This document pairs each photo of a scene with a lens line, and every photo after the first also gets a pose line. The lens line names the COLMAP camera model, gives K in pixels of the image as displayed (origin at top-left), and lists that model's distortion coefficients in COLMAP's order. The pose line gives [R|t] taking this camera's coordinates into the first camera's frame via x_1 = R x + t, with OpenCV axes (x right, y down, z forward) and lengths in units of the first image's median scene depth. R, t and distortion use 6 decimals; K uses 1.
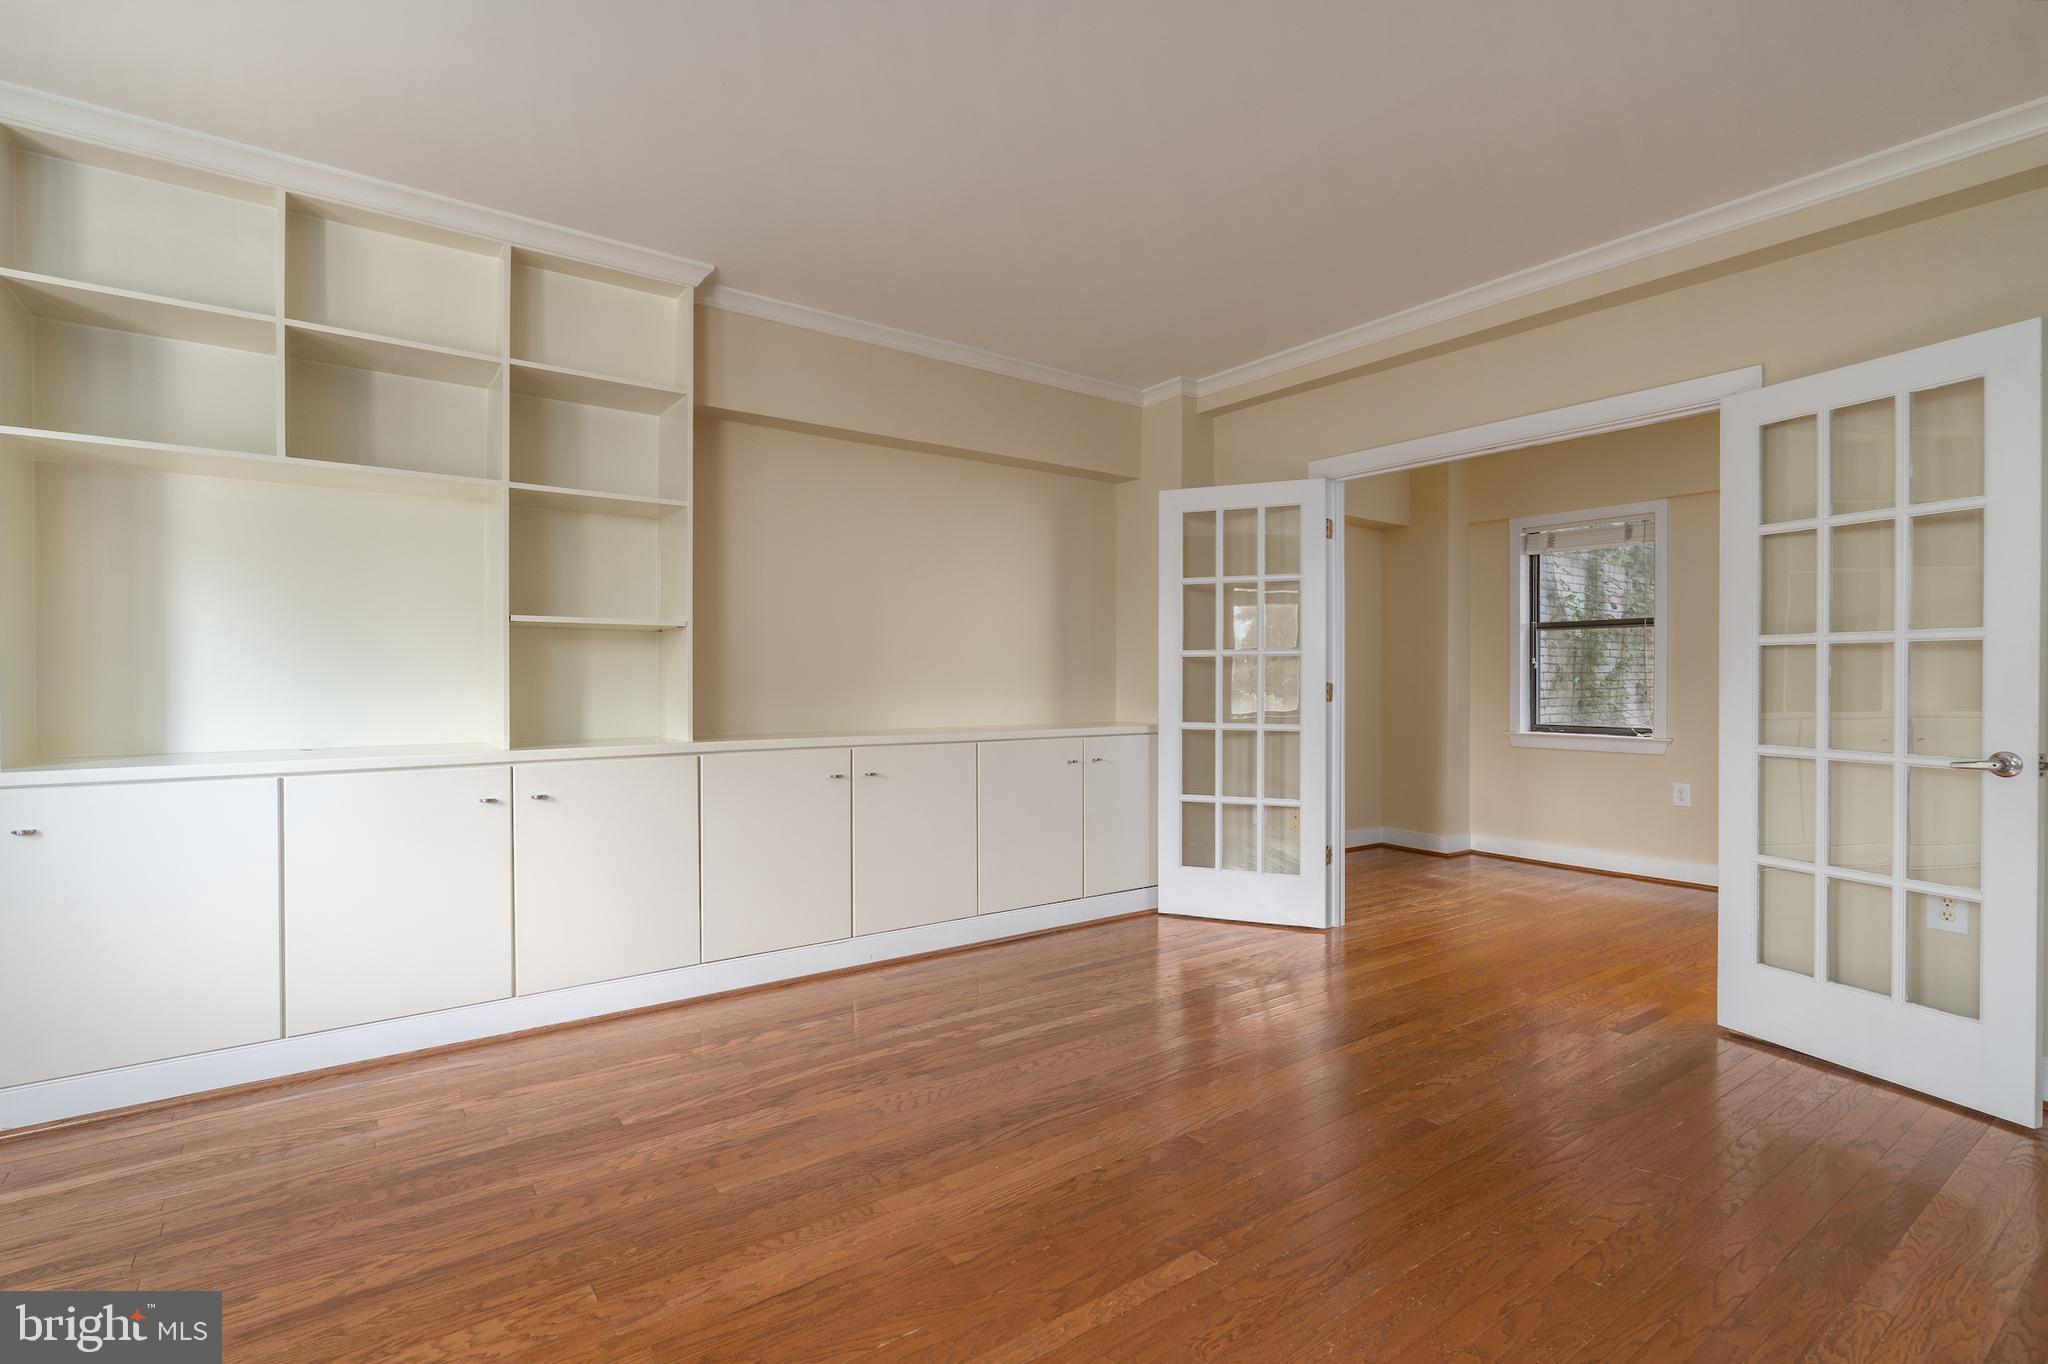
lens RADIAL K [[949.2, 0, 1024.0], [0, 949.2, 682.0], [0, 0, 1]] dist [-0.001851, 0.000504]
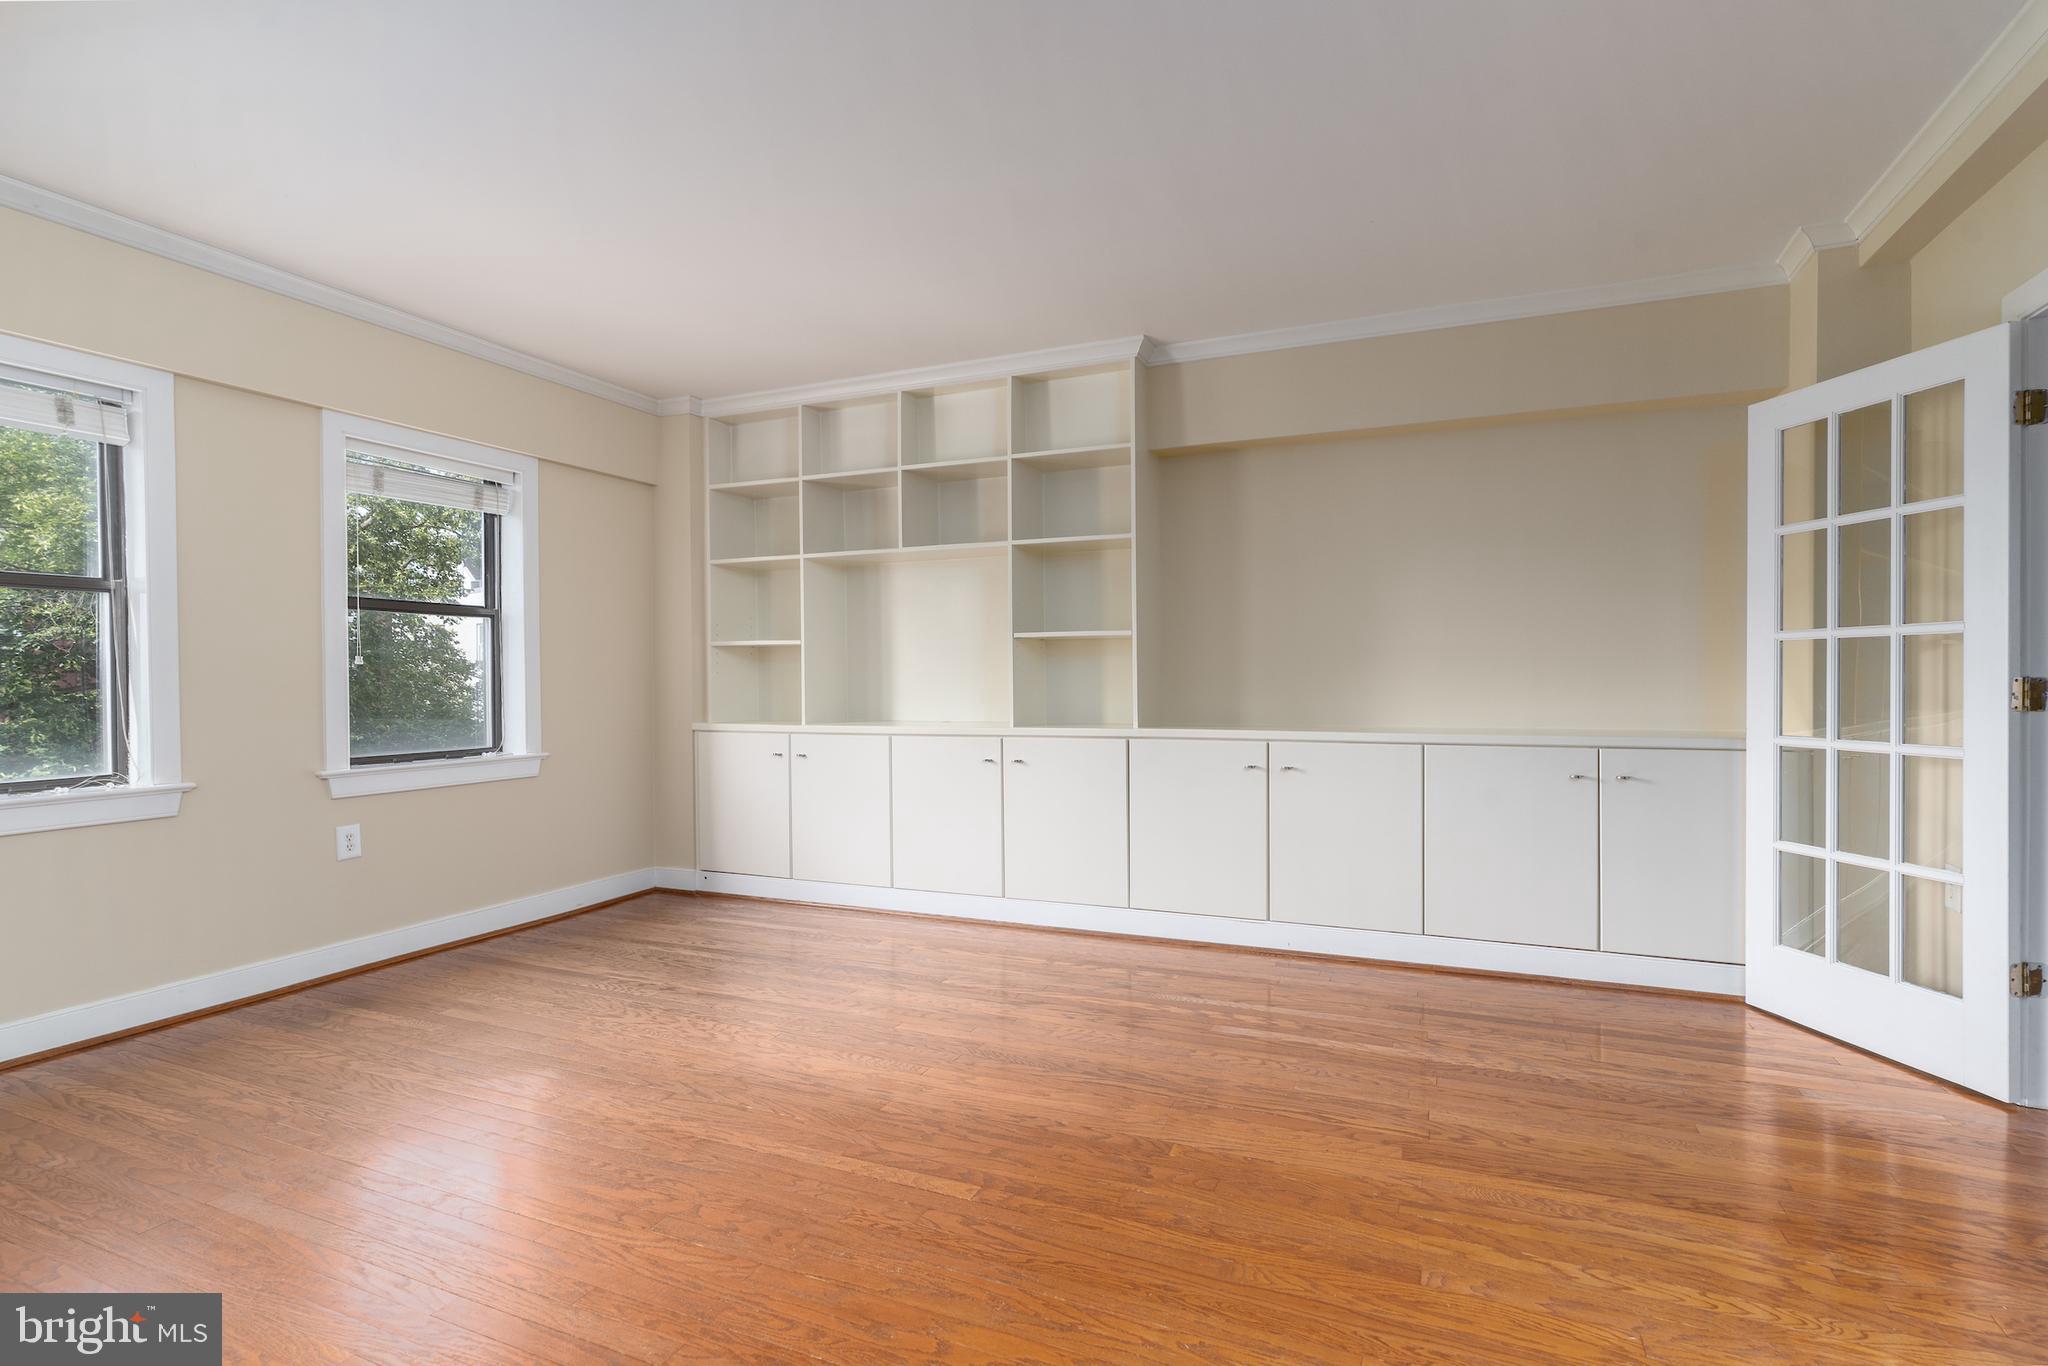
lens RADIAL K [[972.1, 0, 1093.8], [0, 972.1, 687.5], [0, 0, 1]] dist [0.000753, 0.000283]
pose [[0.533478, 0.005073, -0.845798, 0.738901], [0.003047, 0.999964, 0.007920, 0.000355], [0.845808, -0.006802, 0.533444, 0.305640]]
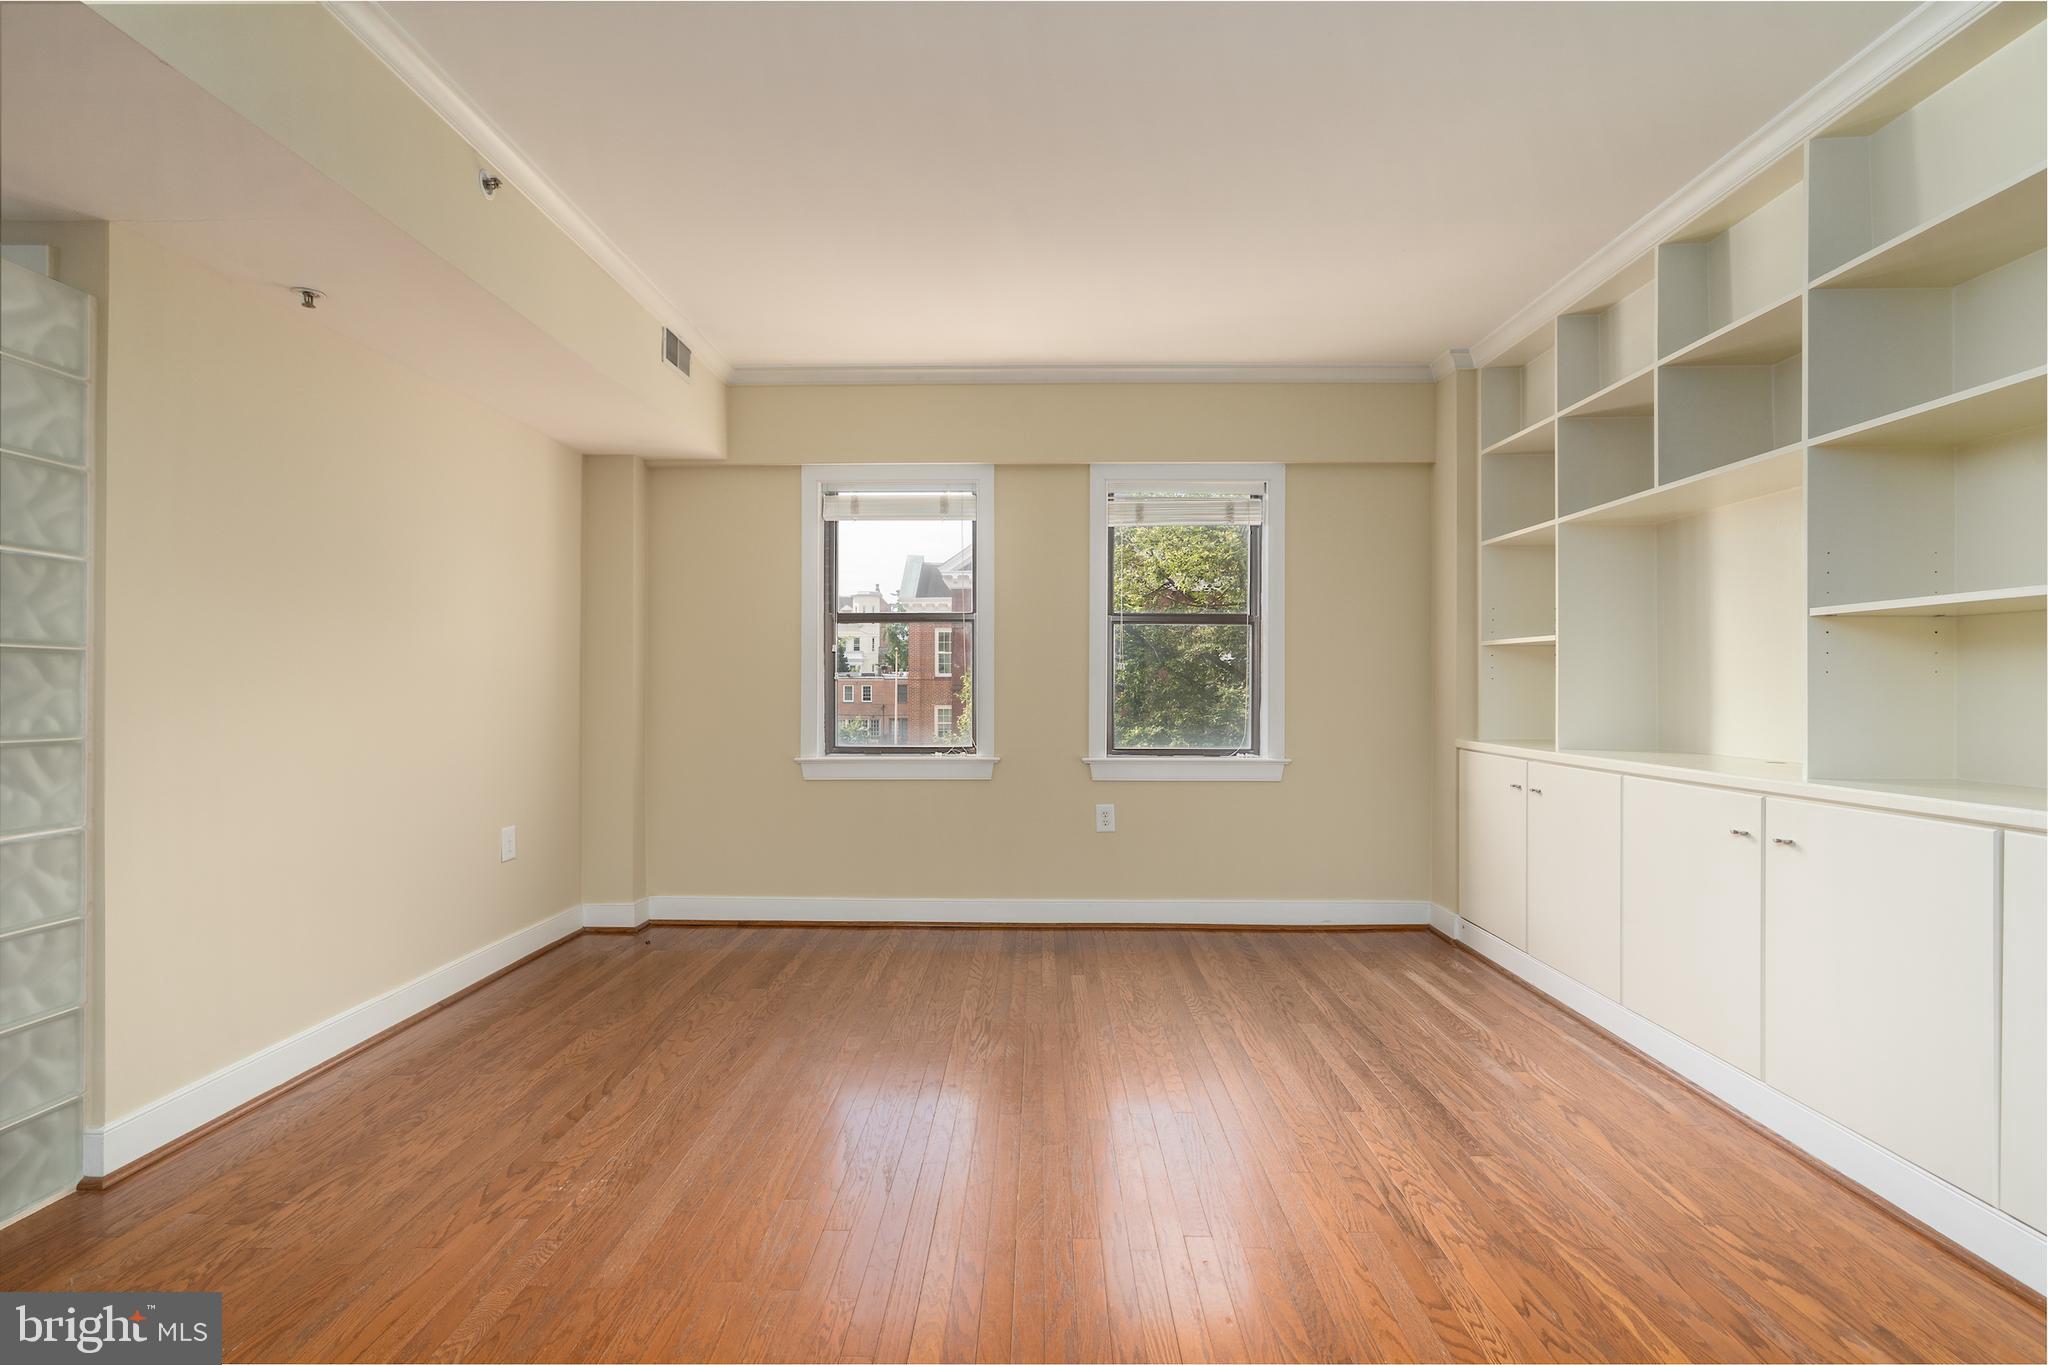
lens RADIAL K [[998.1, 0, 1024.0], [0, 998.1, 682.5], [0, 0, 1]] dist [0.000838, 0.000485]
pose [[-0.619072, -0.003525, -0.785326, 0.492144], [-0.007911, 0.999967, 0.001749, -0.005909], [0.785295, 0.007295, -0.619079, 0.962227]]
